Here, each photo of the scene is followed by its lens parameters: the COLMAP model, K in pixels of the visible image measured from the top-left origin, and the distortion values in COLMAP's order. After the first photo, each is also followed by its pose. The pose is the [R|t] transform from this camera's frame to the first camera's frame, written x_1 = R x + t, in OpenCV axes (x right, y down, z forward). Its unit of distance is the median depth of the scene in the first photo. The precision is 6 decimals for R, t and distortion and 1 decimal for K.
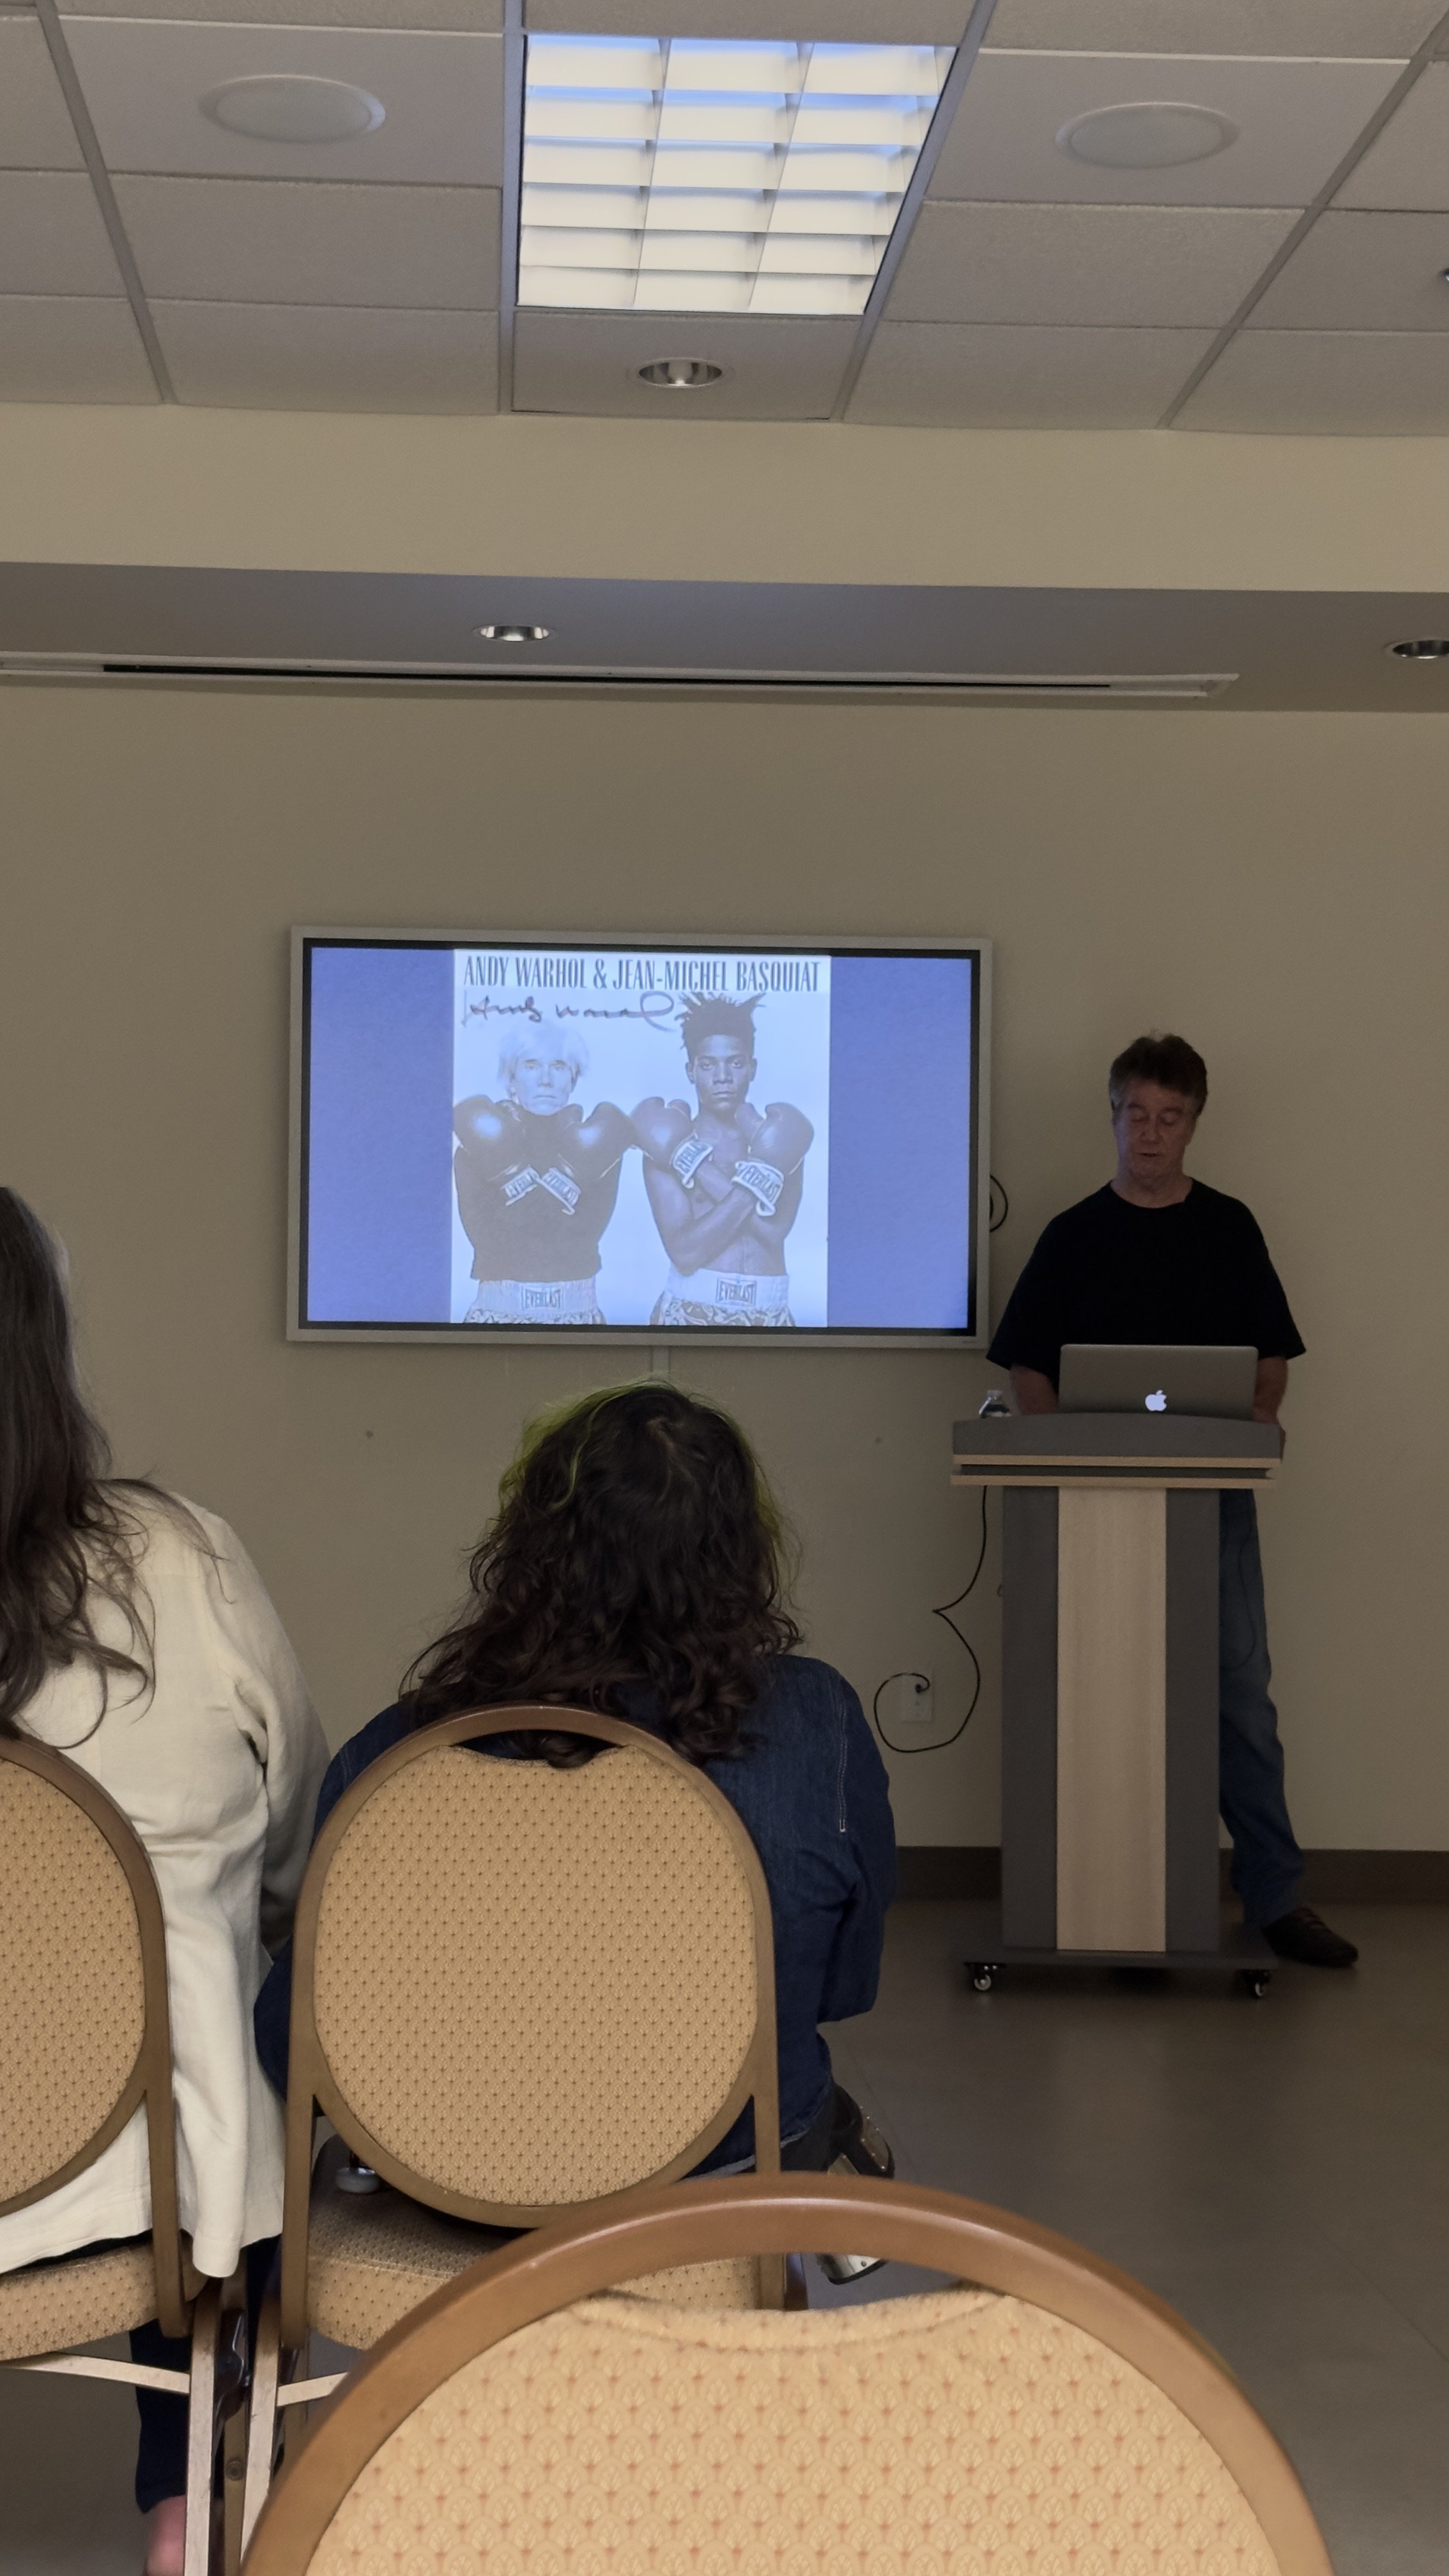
lens RADIAL K [[3362.1, 0, 672.8], [0, 3362.1, 1297.1], [0, 0, 1]] dist [0.145773, -0.086600]
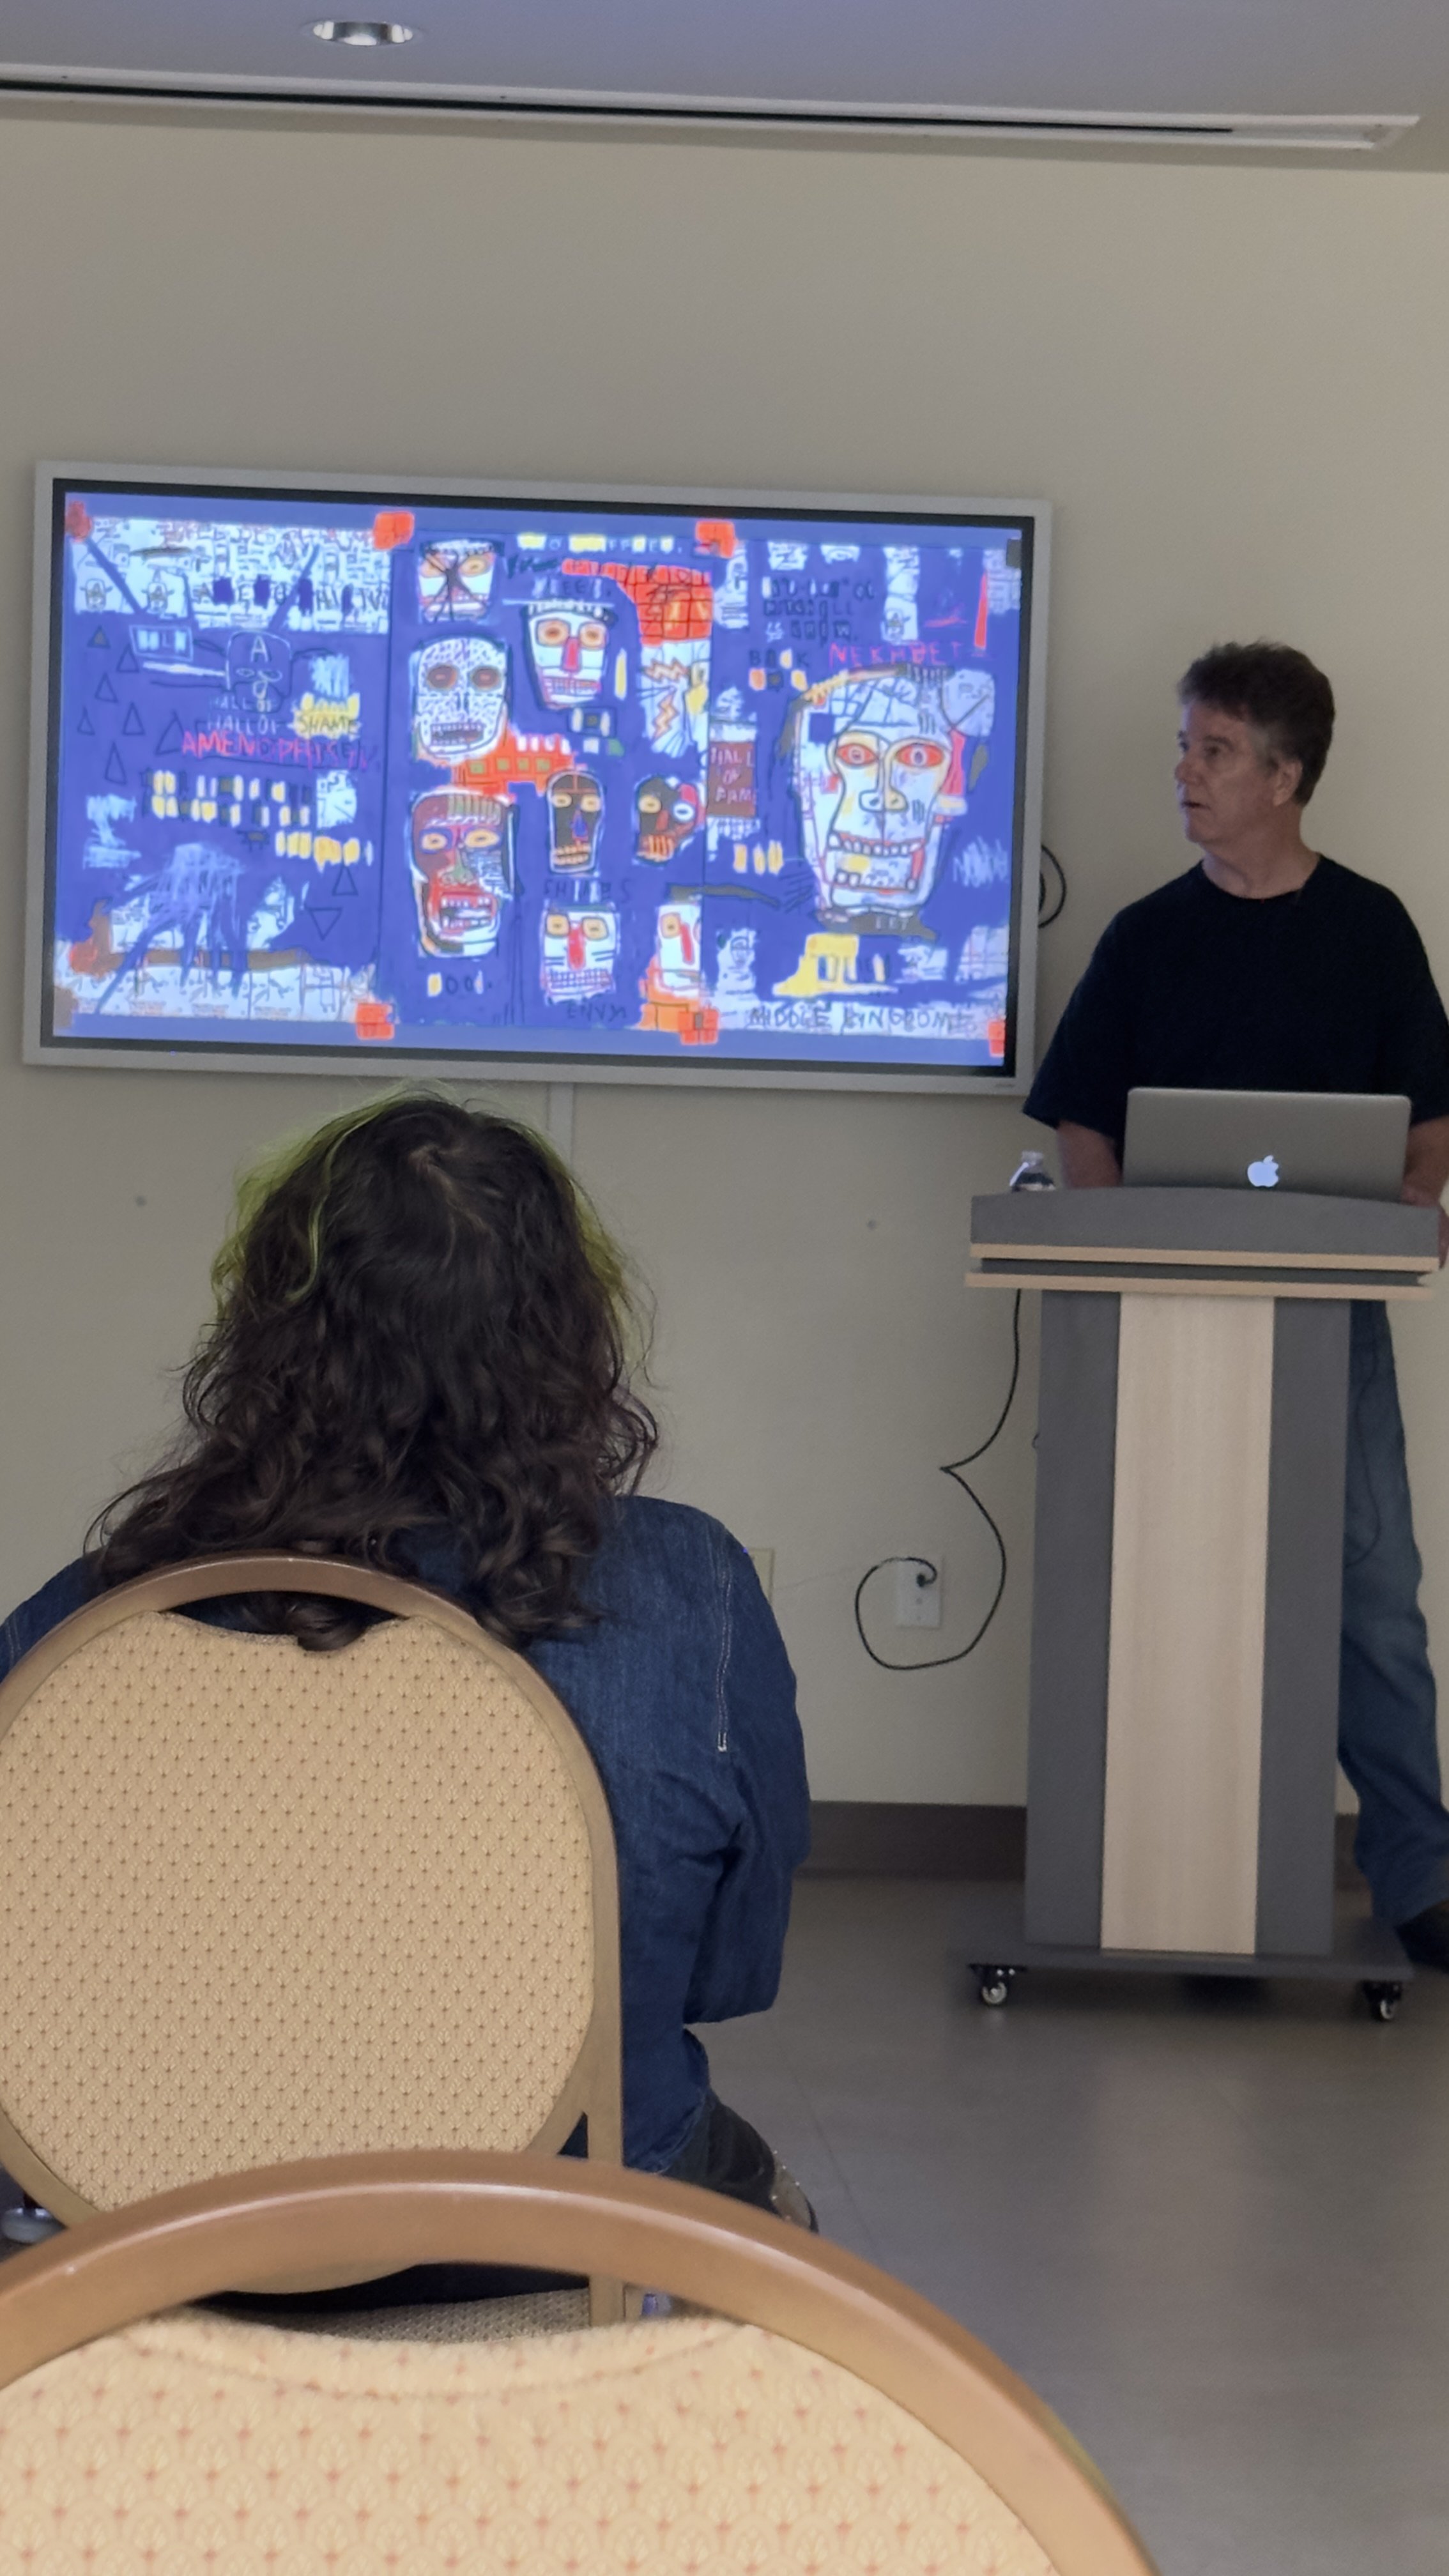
lens RADIAL K [[4822.4, 0, 649.5], [0, 4822.4, 1281.1], [0, 0, 1]] dist [0.124624, 0.186860]
pose [[0.999801, 0.019912, -0.001575, 0.033702], [-0.019812, 0.998625, 0.048533, 0.013413], [0.002539, -0.048493, 0.998820, 0.004733]]
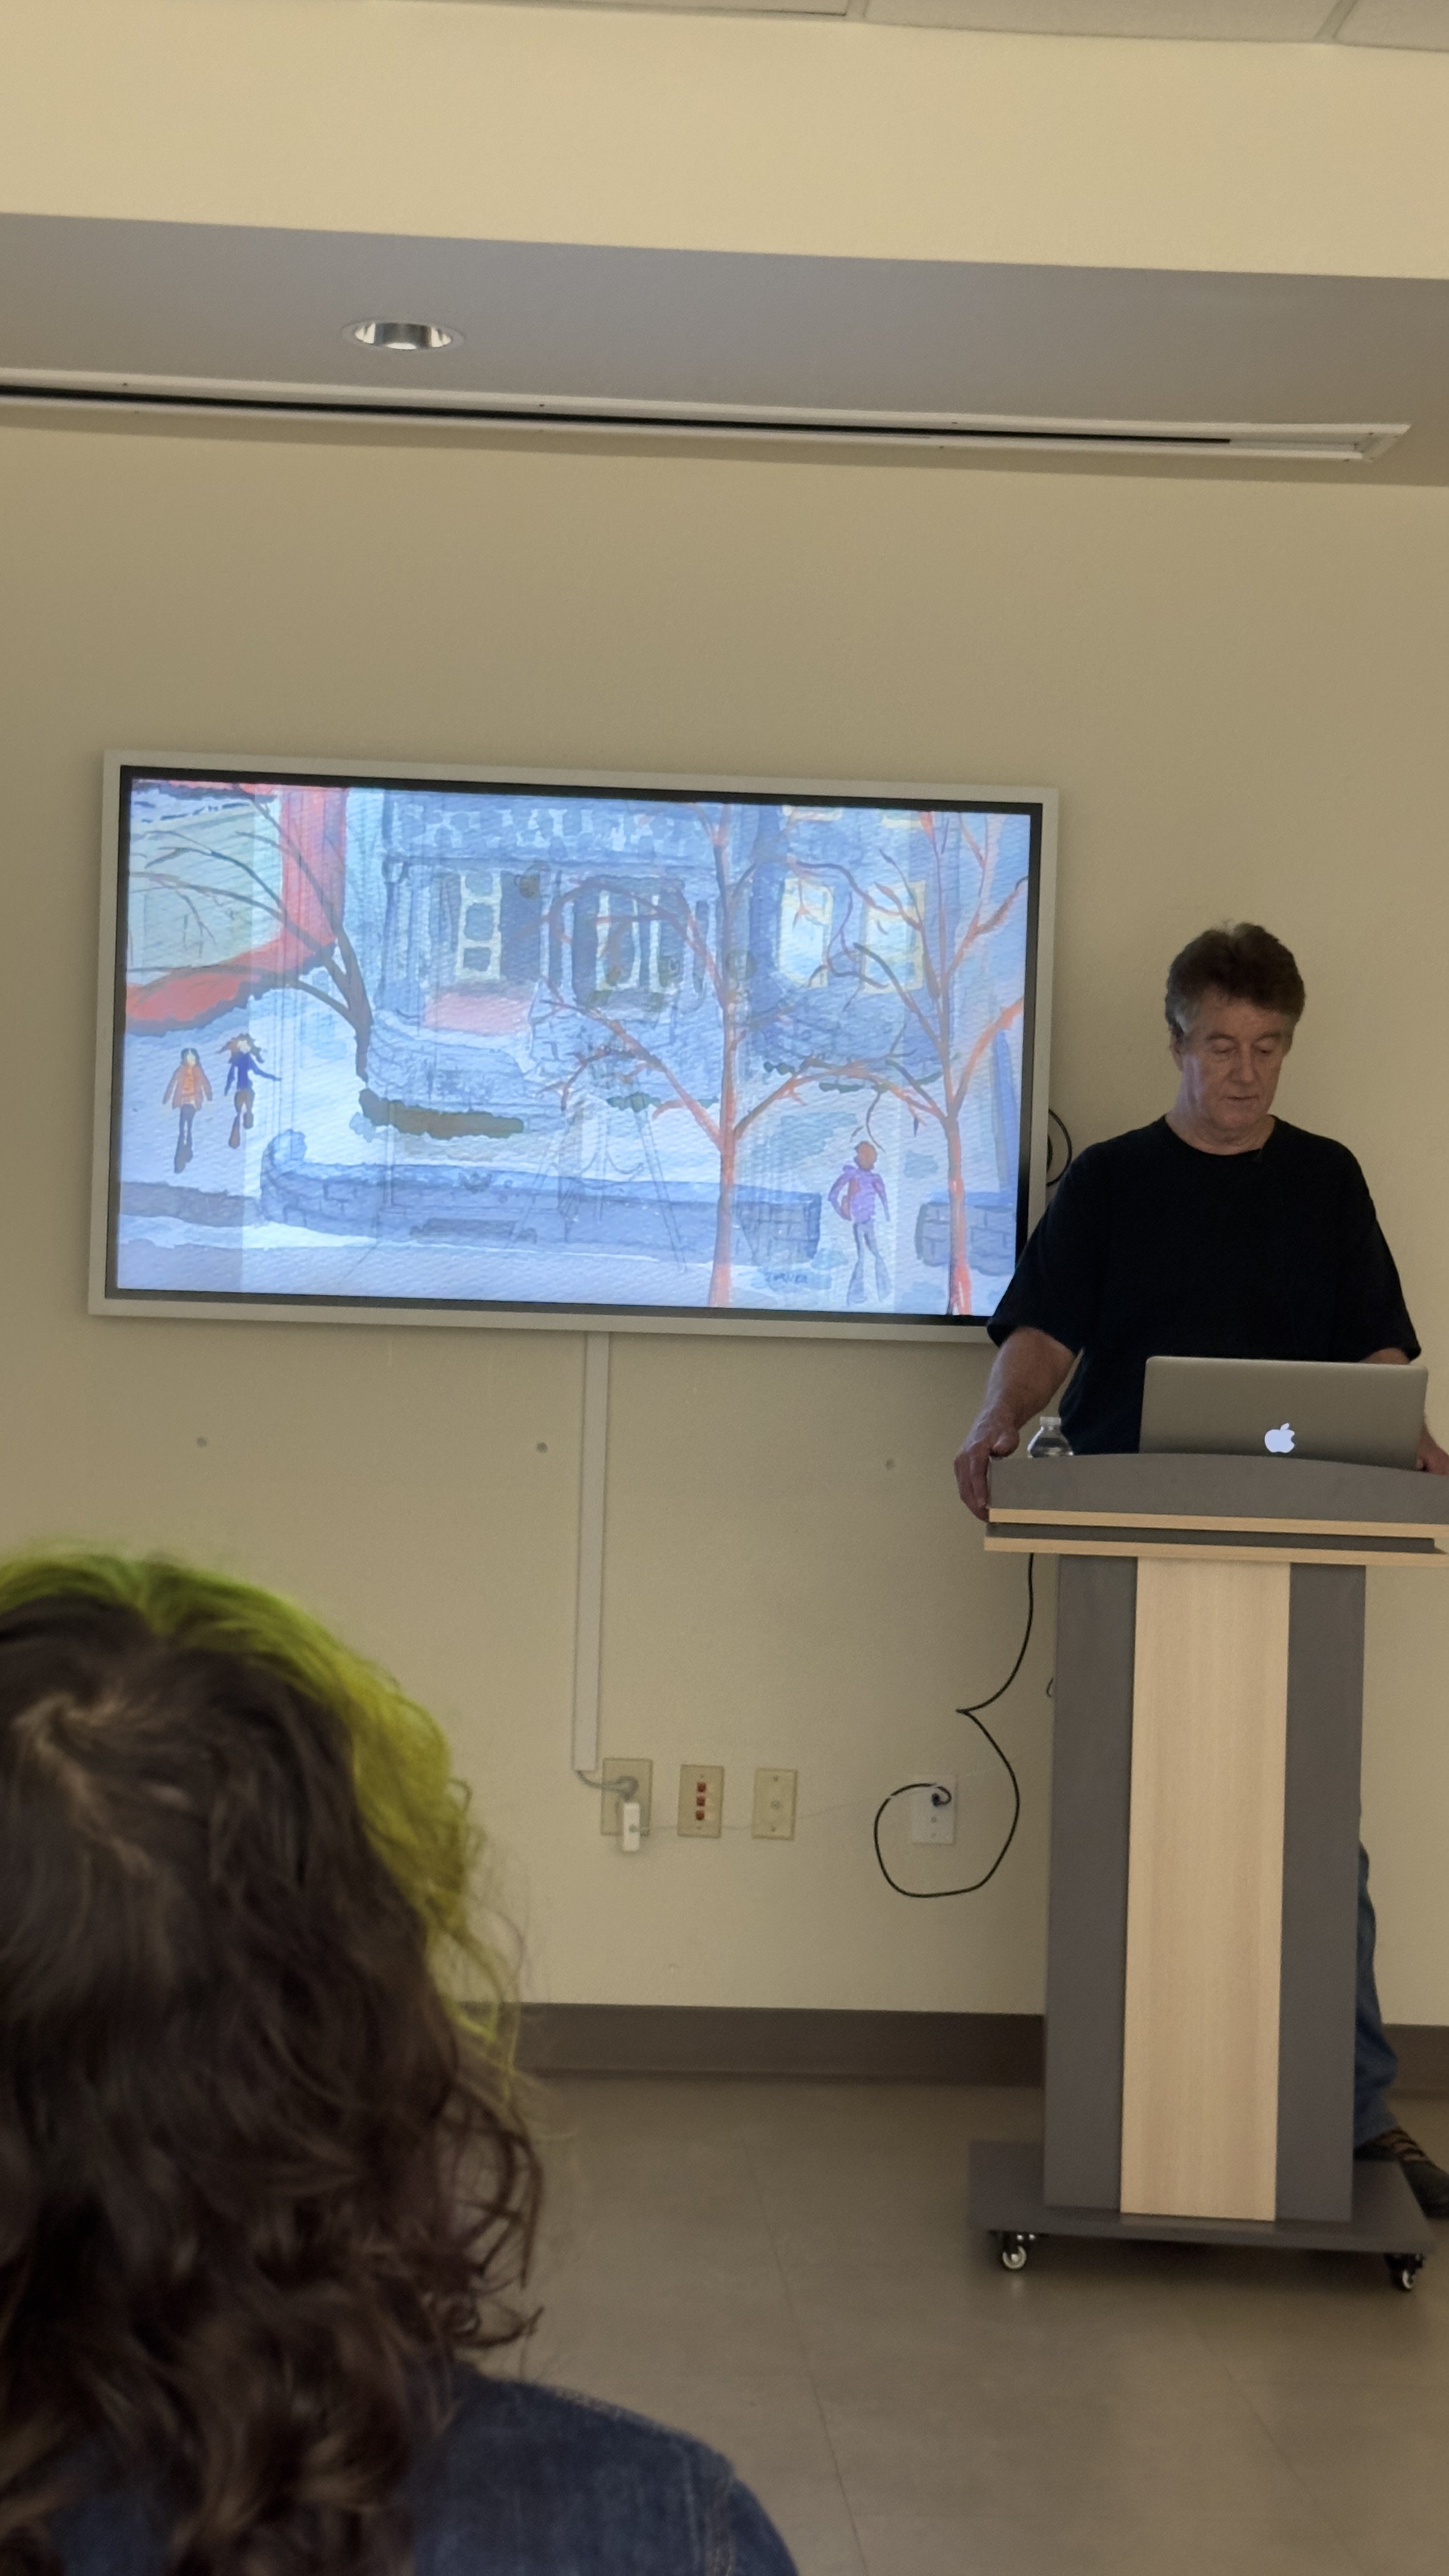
lens RADIAL K [[3031.5, 0, 725.4], [0, 3031.5, 1250.3], [0, 0, 1]] dist [0.113313, -0.000498]
pose [[0.999732, 0.021978, -0.007218, 0.057285], [-0.021863, 0.999638, 0.015666, -0.028556], [0.007560, -0.015504, 0.999851, 0.661995]]
